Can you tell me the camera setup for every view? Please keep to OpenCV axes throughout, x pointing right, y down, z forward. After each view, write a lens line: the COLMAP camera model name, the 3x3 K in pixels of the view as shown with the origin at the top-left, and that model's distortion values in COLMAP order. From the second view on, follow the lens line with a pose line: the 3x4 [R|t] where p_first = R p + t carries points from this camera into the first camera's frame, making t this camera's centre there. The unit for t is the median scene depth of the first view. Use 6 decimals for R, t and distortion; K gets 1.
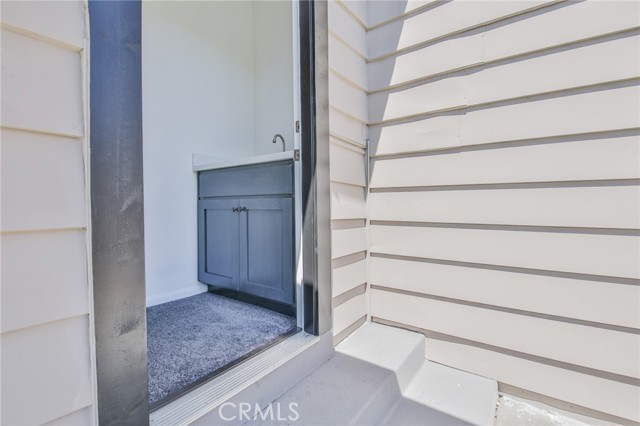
lens RADIAL K [[292.2, 0, 320.6], [0, 292.2, 209.9], [0, 0, 1]] dist [-0.009580, -0.007286]
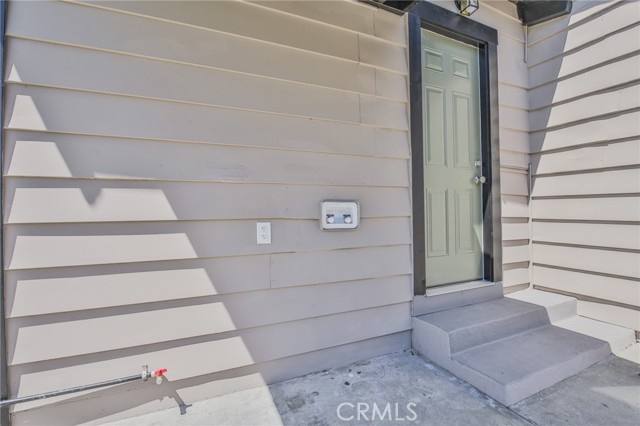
lens RADIAL K [[292.2, 0, 320.6], [0, 292.2, 209.9], [0, 0, 1]] dist [-0.009580, -0.007286]
pose [[0.868903, -0.004622, -0.494961, -0.034529], [-0.002658, 0.999898, -0.014004, 0.016049], [0.494975, 0.013484, 0.868802, -0.839622]]
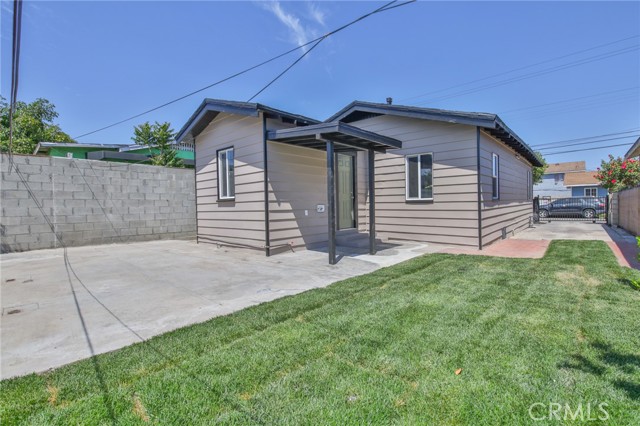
lens RADIAL K [[292.2, 0, 320.6], [0, 292.2, 209.9], [0, 0, 1]] dist [-0.009580, -0.007286]
pose [[0.993421, -0.006106, -0.114360, -0.031025], [0.006448, 0.999976, 0.002613, 0.031403], [0.114341, -0.003333, 0.993436, -3.936415]]
